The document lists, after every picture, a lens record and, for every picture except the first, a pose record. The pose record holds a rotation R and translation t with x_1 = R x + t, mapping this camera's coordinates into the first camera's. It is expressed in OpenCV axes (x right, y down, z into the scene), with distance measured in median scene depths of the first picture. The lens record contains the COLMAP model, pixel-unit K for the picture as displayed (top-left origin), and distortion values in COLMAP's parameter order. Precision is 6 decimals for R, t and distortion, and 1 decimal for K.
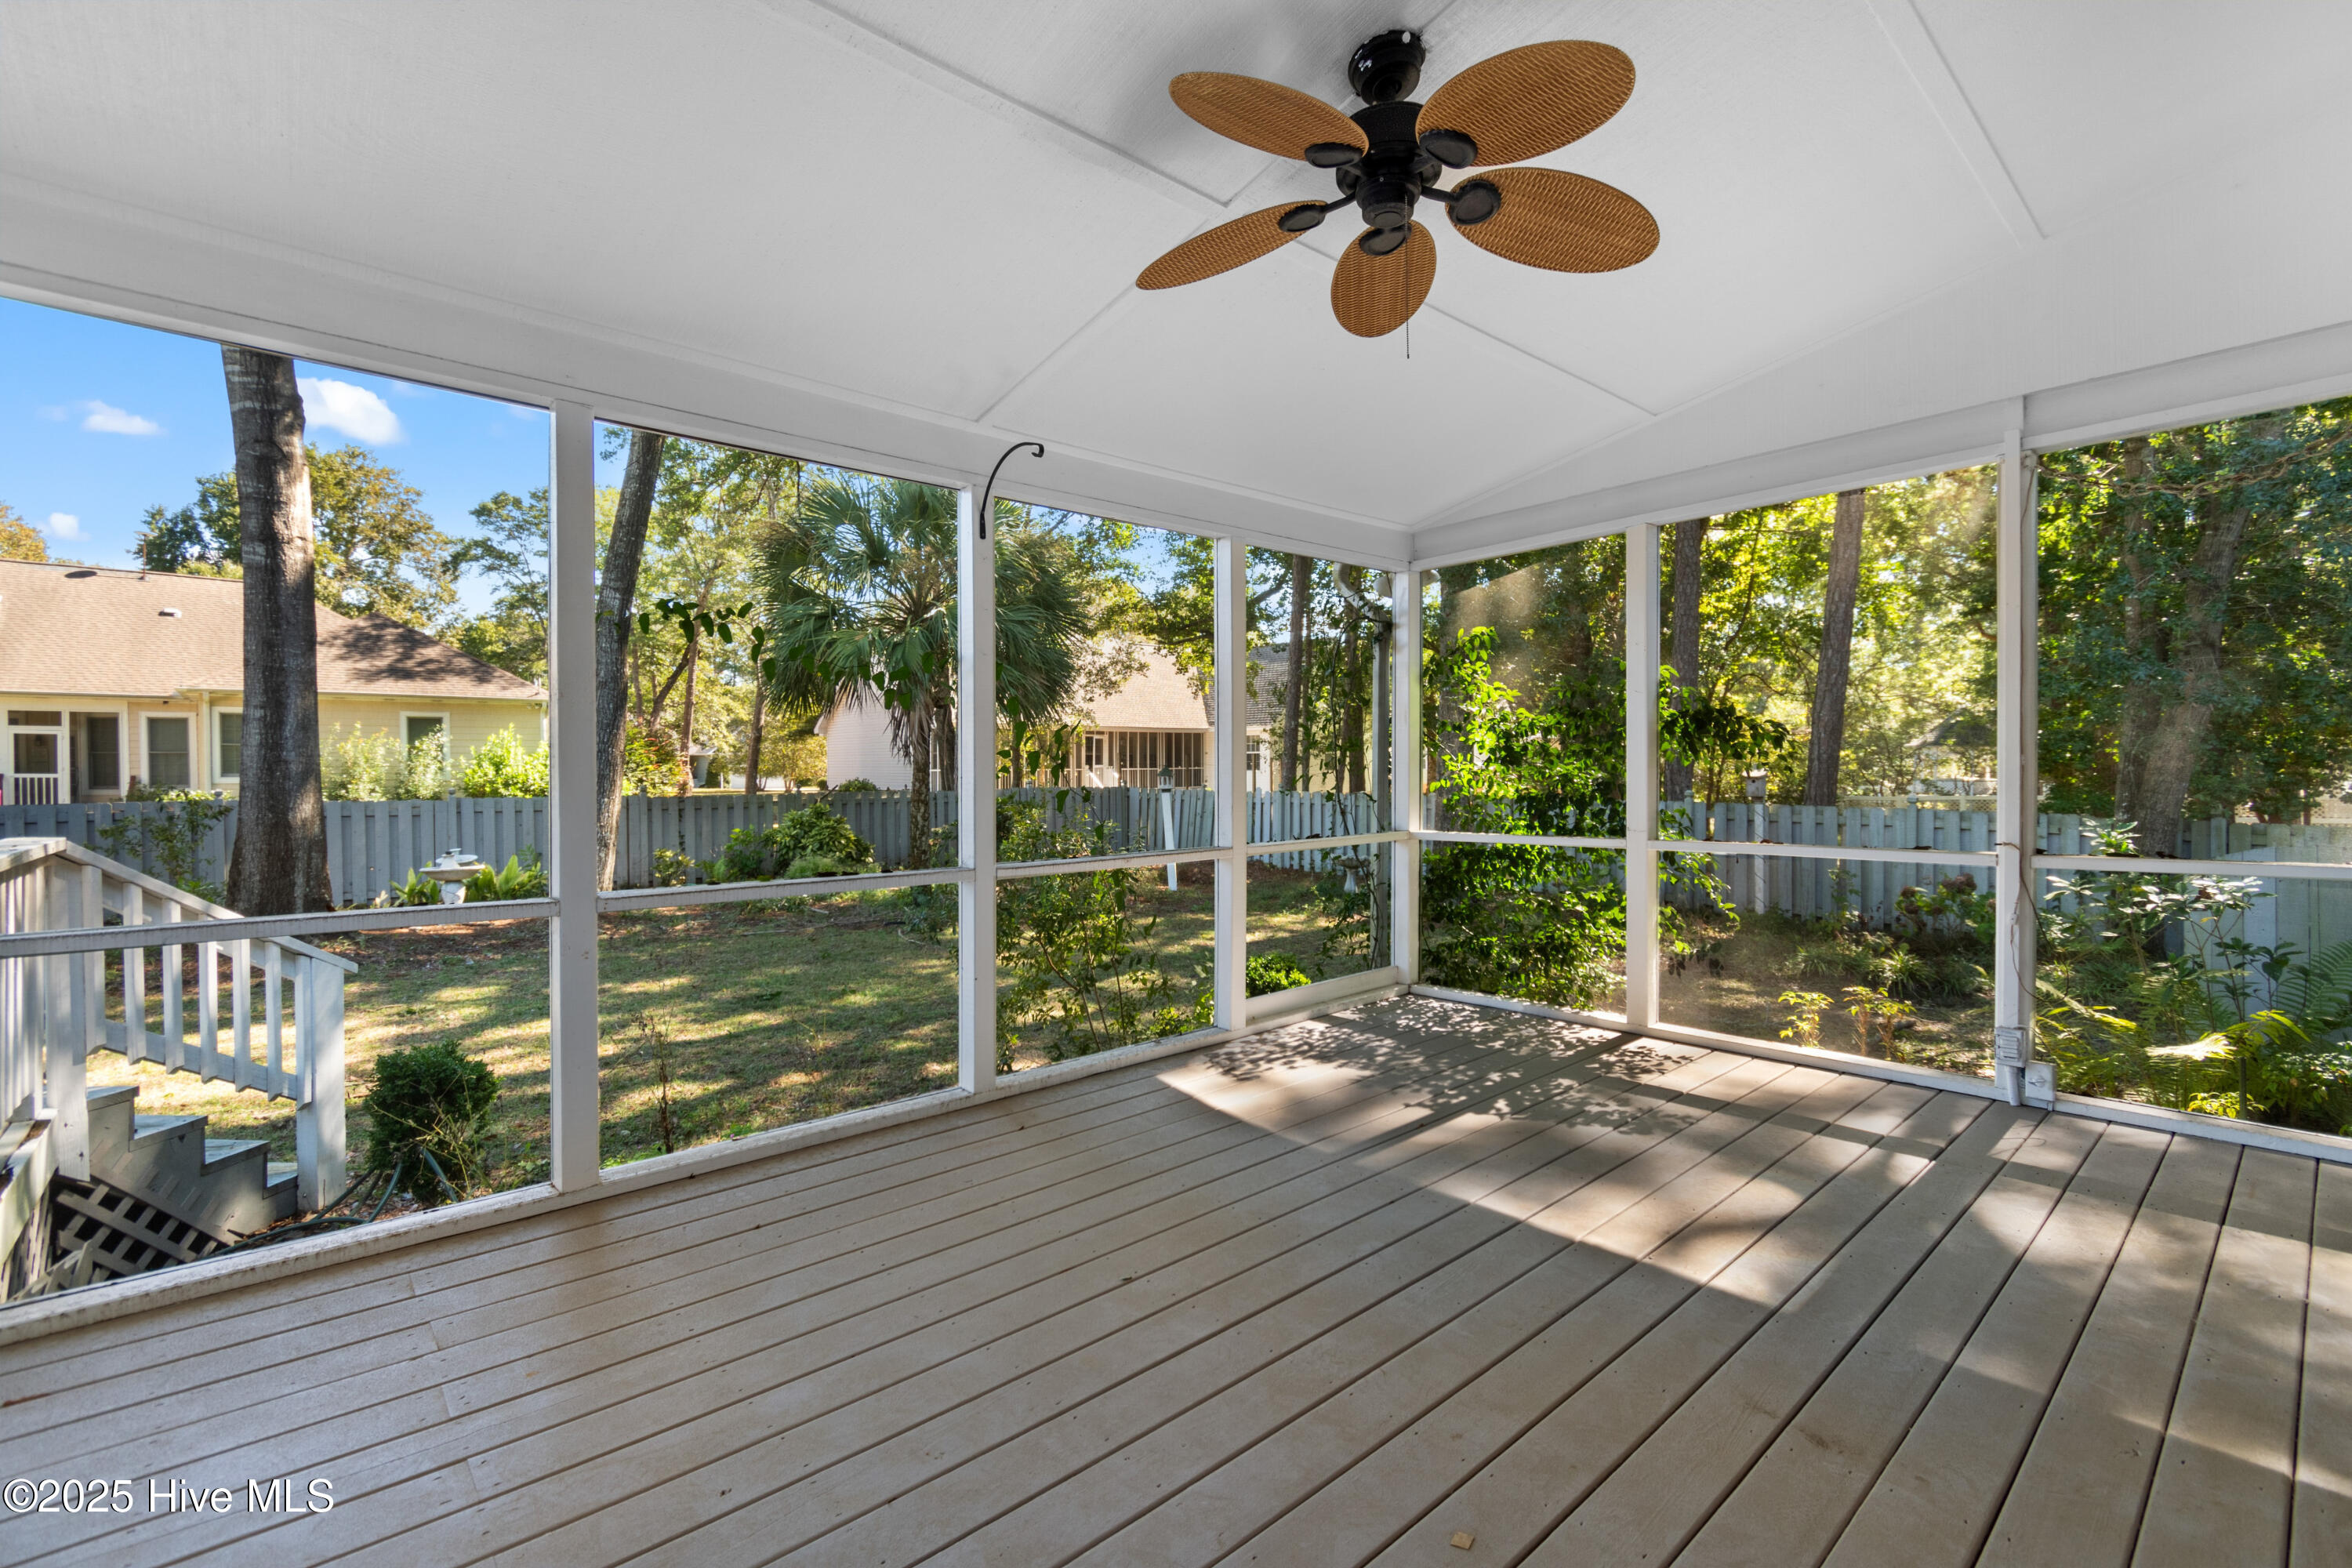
lens RADIAL K [[1038.4, 0, 1169.2], [0, 1038.4, 780.0], [0, 0, 1]] dist [0.002377, -0.001066]
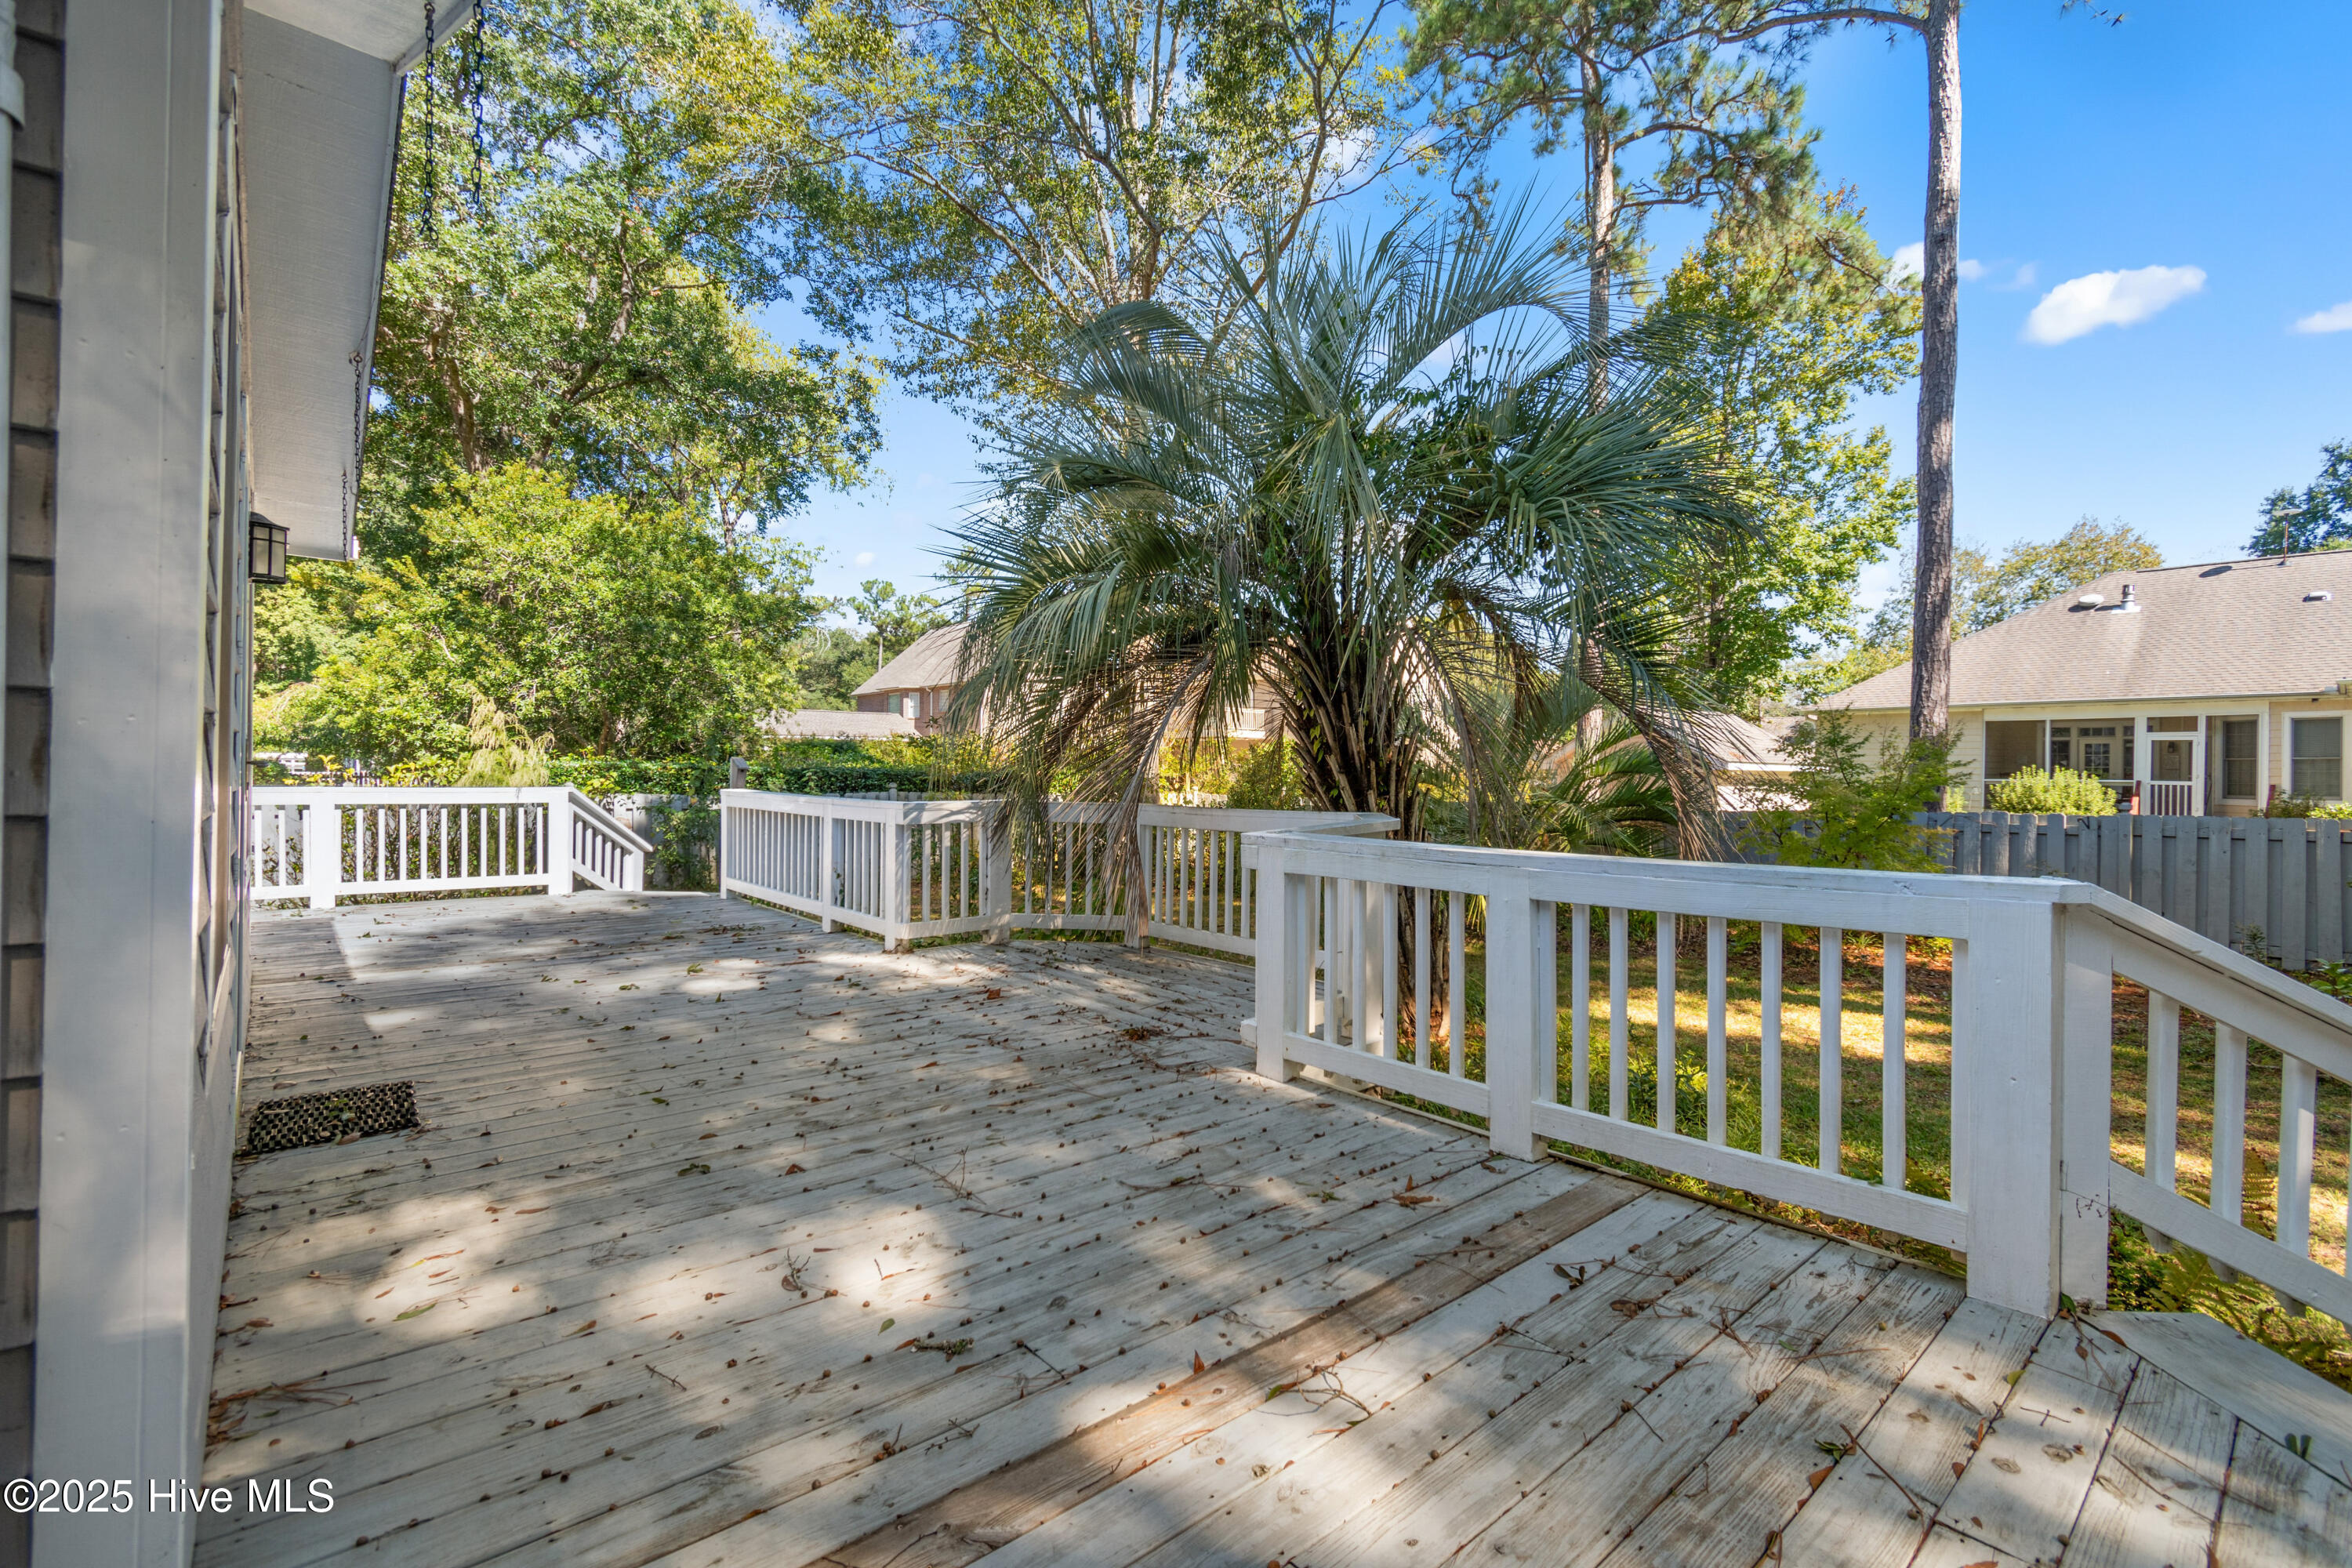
lens RADIAL K [[1038.4, 0, 1177.5], [0, 1038.4, 778.3], [0, 0, 1]] dist [0.002377, -0.001066]
pose [[0.002820, 0.009077, -0.999955, -0.111686], [-0.019295, 0.999773, 0.009021, 0.000569], [0.999810, 0.019269, 0.002994, 0.061908]]
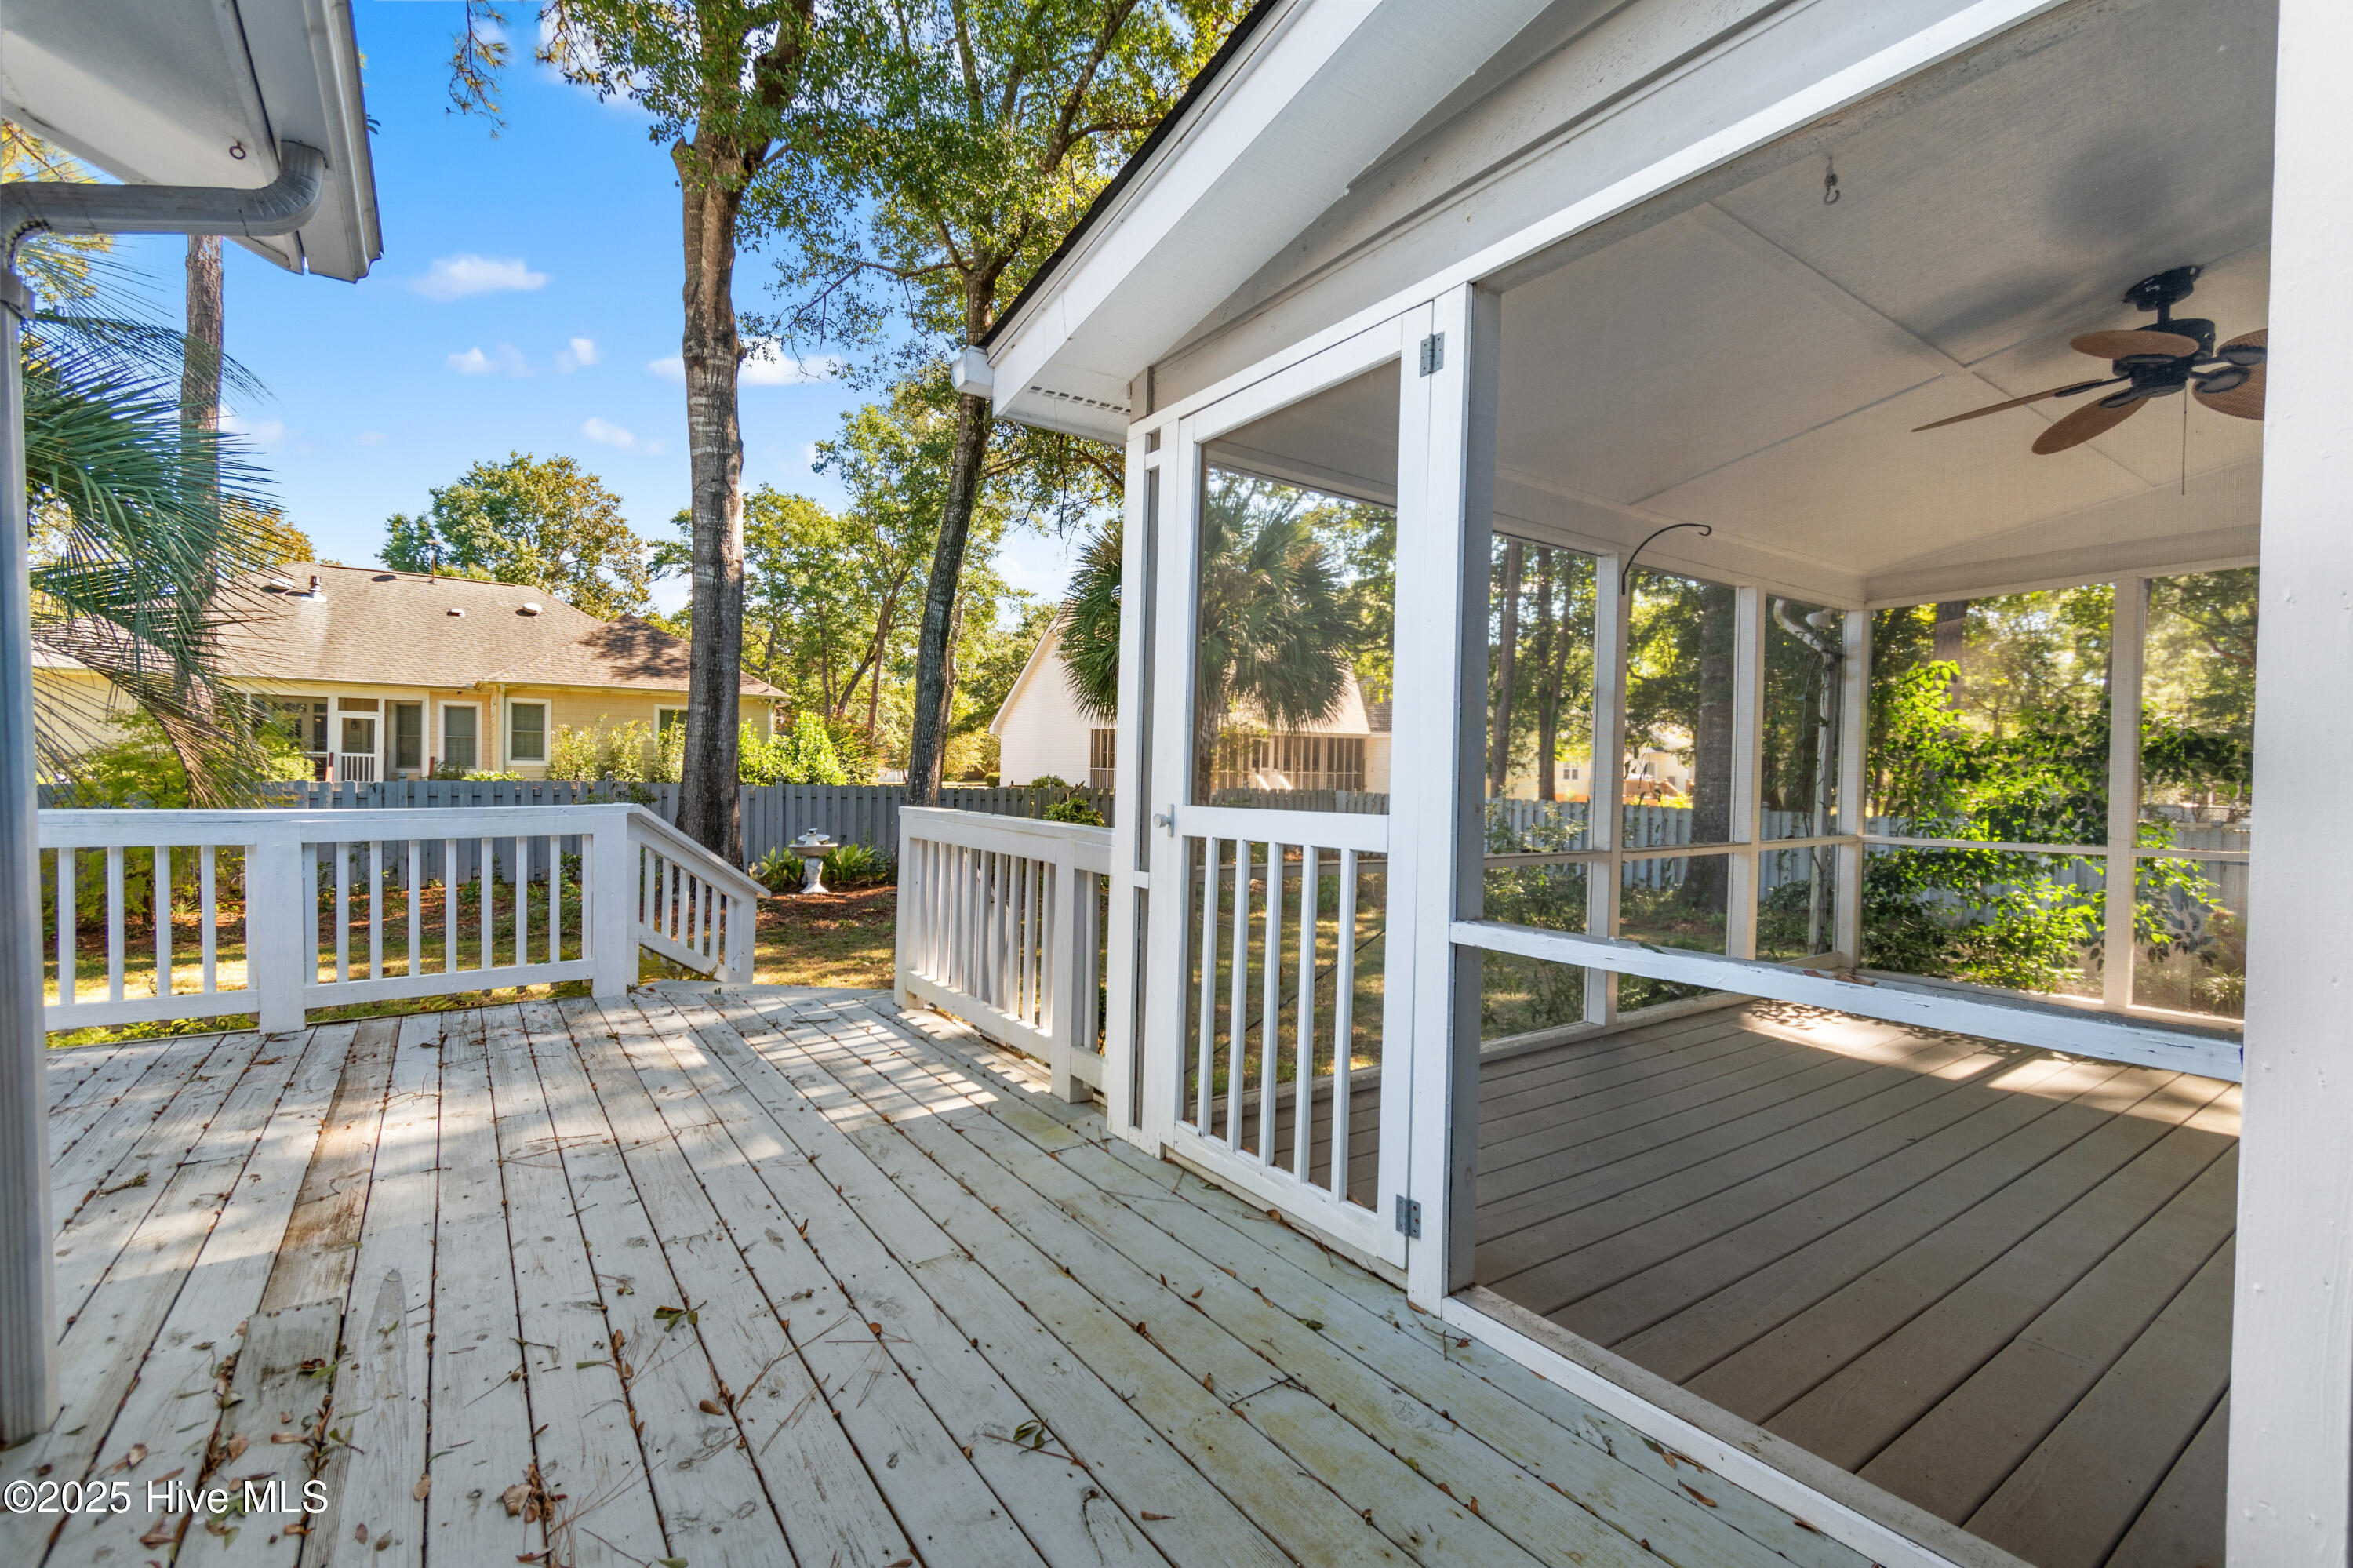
lens RADIAL K [[1038.8, 0, 1165.5], [0, 1038.8, 790.2], [0, 0, 1]] dist [0.002377, -0.001066]
pose [[0.993854, 0.026659, -0.107437, -0.077745], [-0.025853, 0.999626, 0.008889, 0.001614], [0.107634, -0.006057, 0.994172, -0.043787]]
